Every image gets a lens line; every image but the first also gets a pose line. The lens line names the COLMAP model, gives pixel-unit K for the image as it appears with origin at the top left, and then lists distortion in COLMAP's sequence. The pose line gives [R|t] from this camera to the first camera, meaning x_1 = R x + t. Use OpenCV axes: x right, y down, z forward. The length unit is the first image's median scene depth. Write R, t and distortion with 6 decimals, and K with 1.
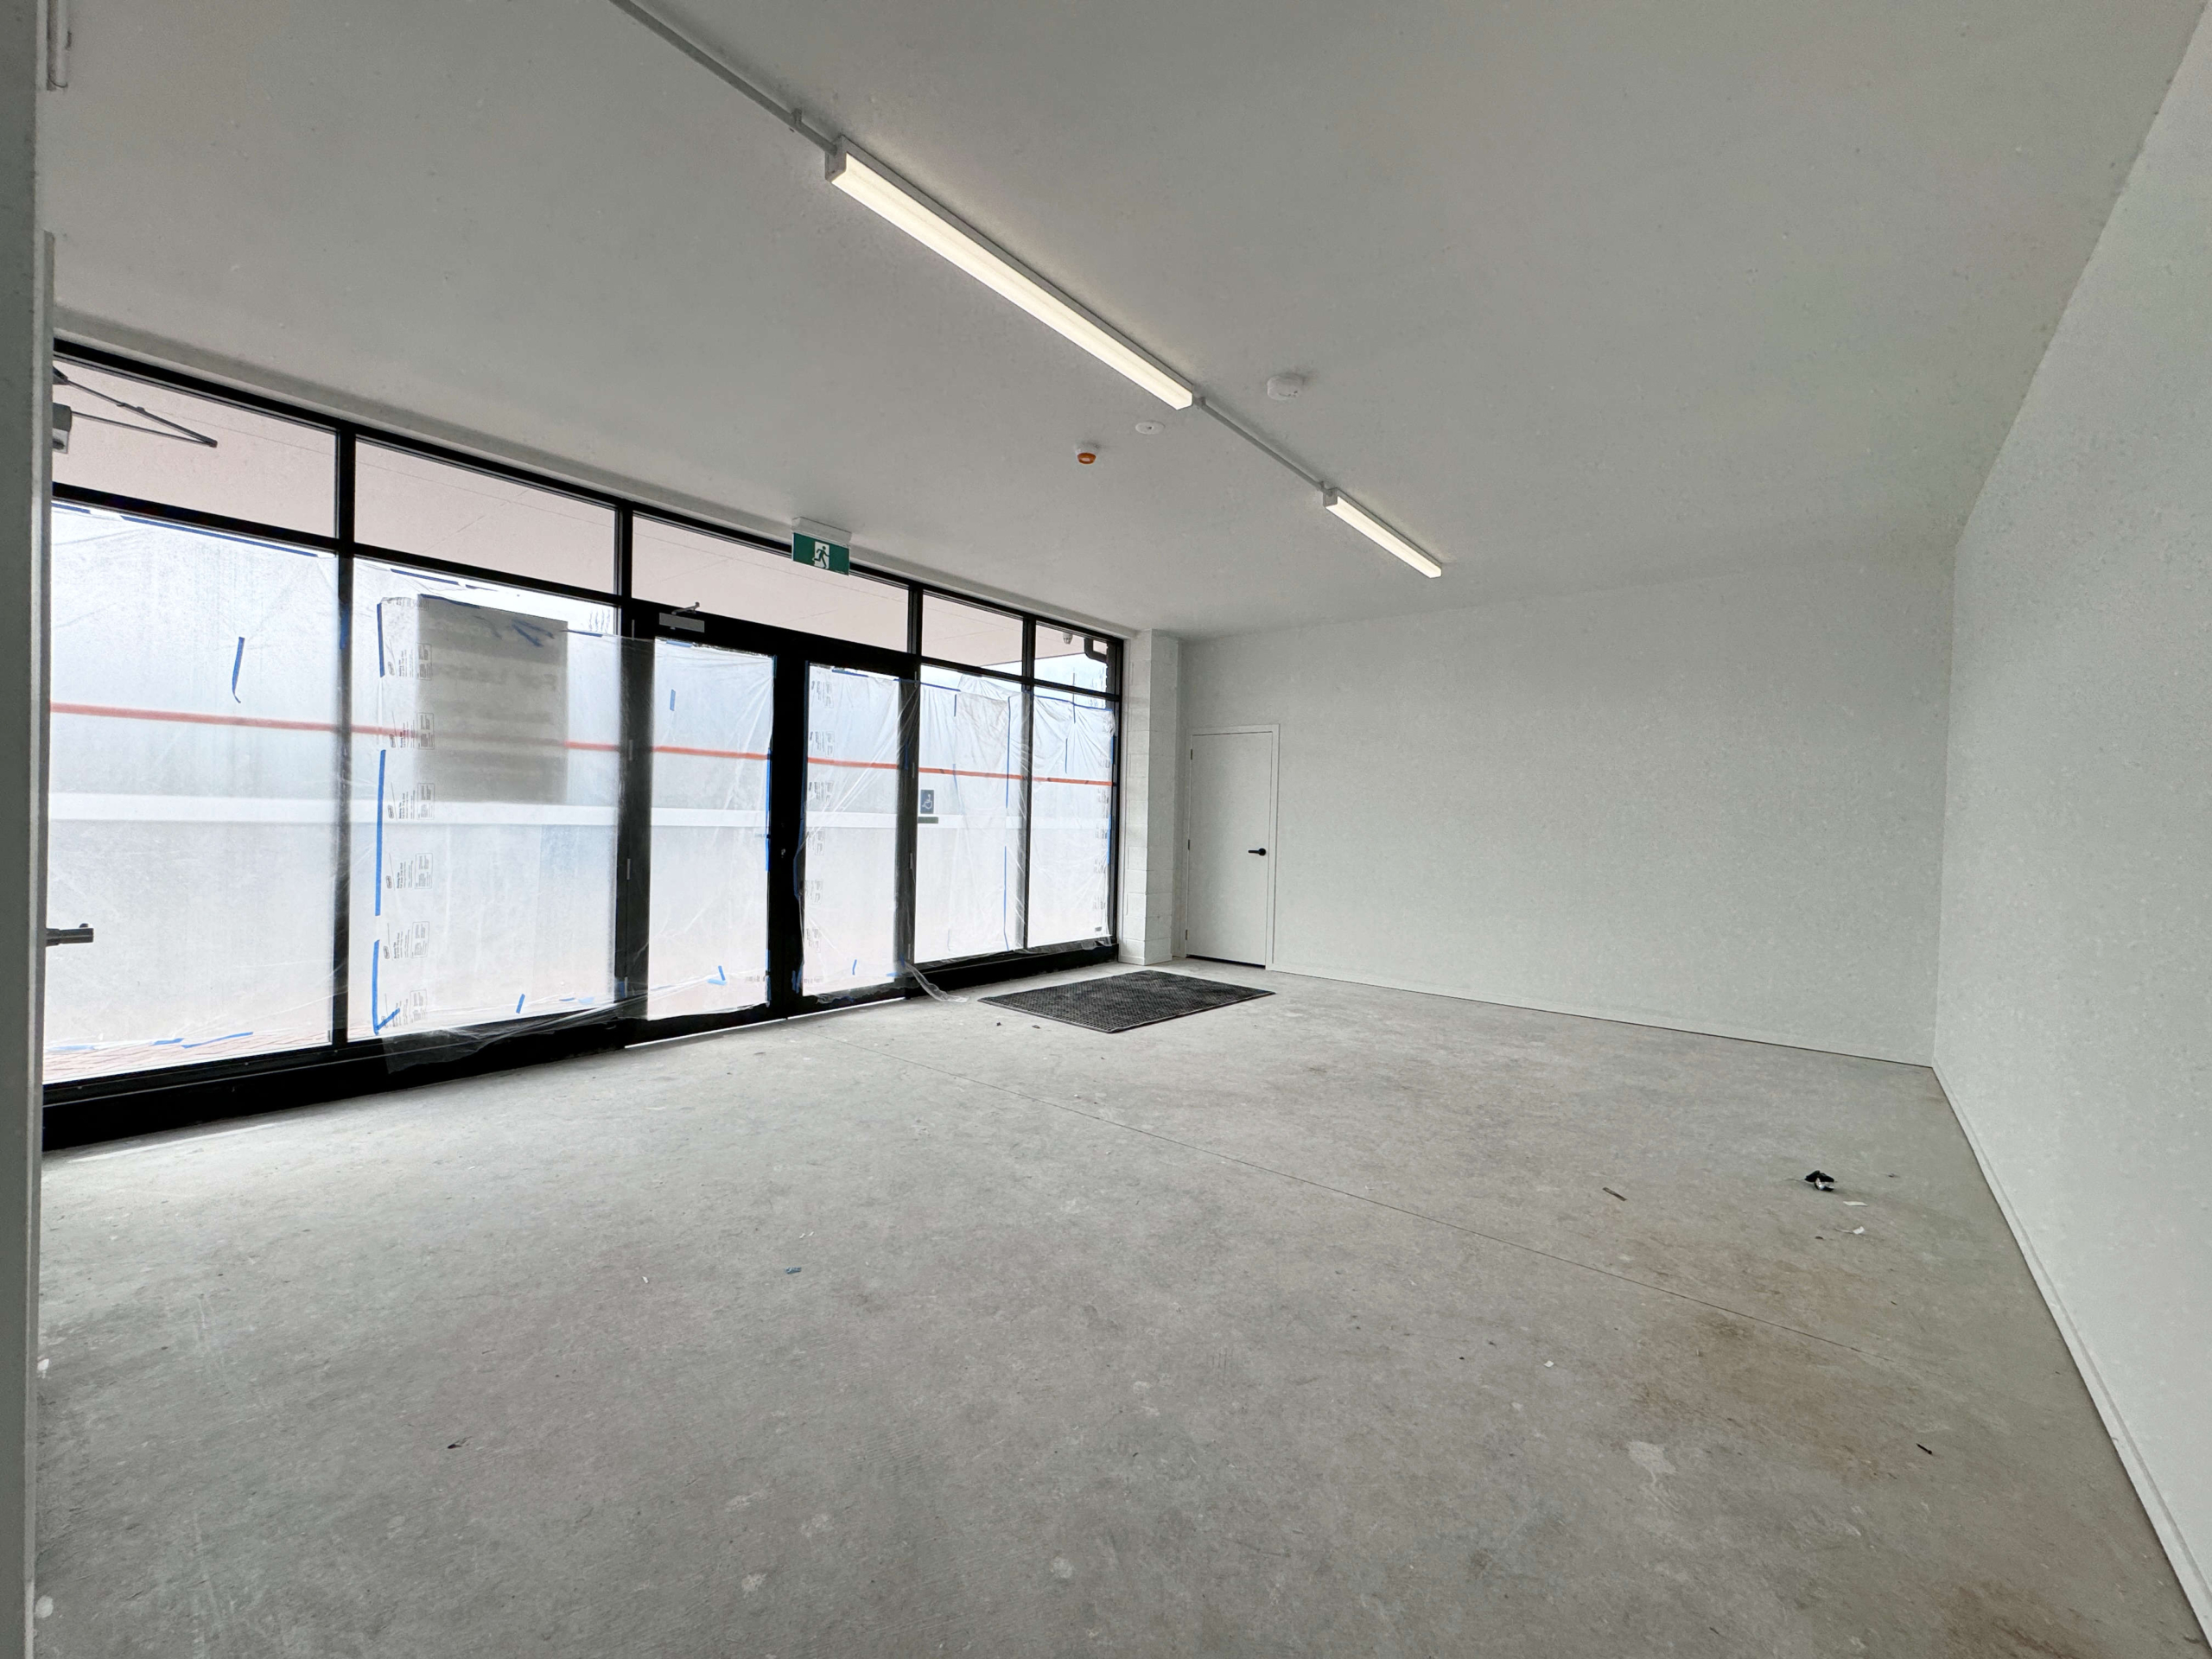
lens RADIAL K [[925.9, 0, 1113.0], [0, 925.9, 831.0], [0, 0, 1]] dist [-0.007619, 0.000351]
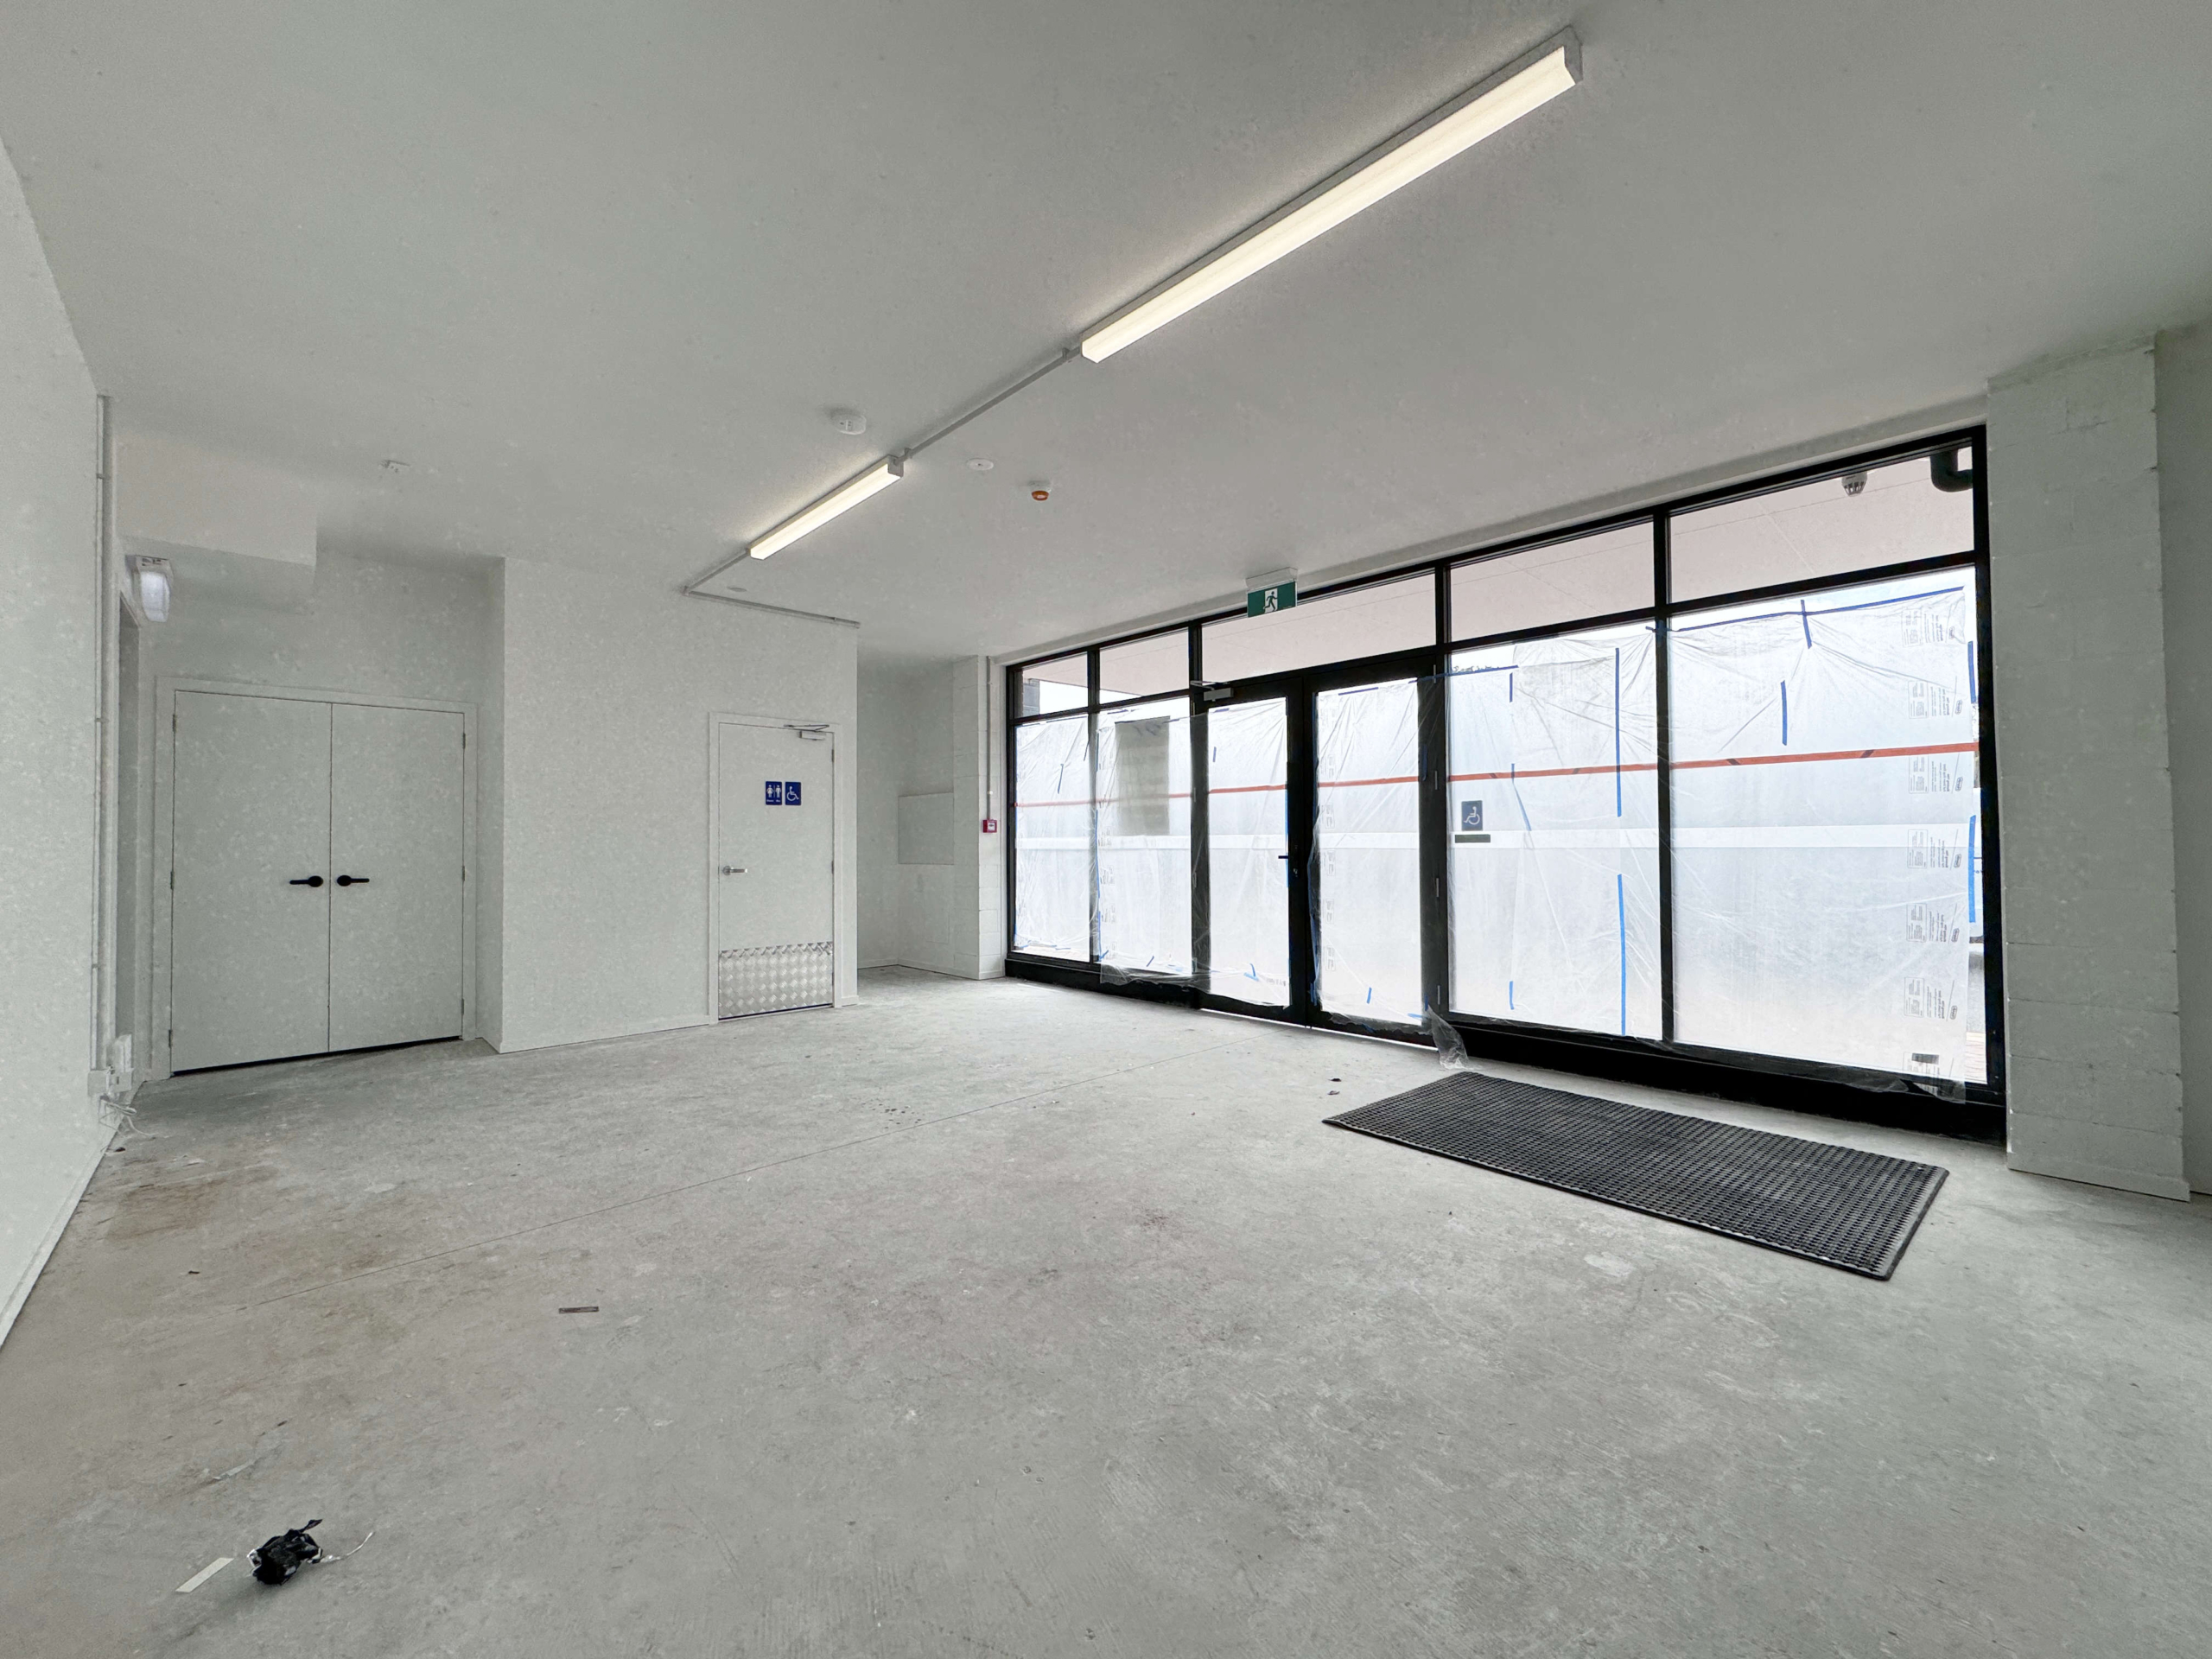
lens RADIAL K [[925.9, 0, 1113.0], [0, 925.9, 831.0], [0, 0, 1]] dist [-0.007619, 0.000351]
pose [[-0.174911, -0.041981, -0.983689, 0.817530], [-0.013426, 0.999099, -0.040251, 0.023257], [0.984493, 0.006167, -0.175317, 1.045226]]
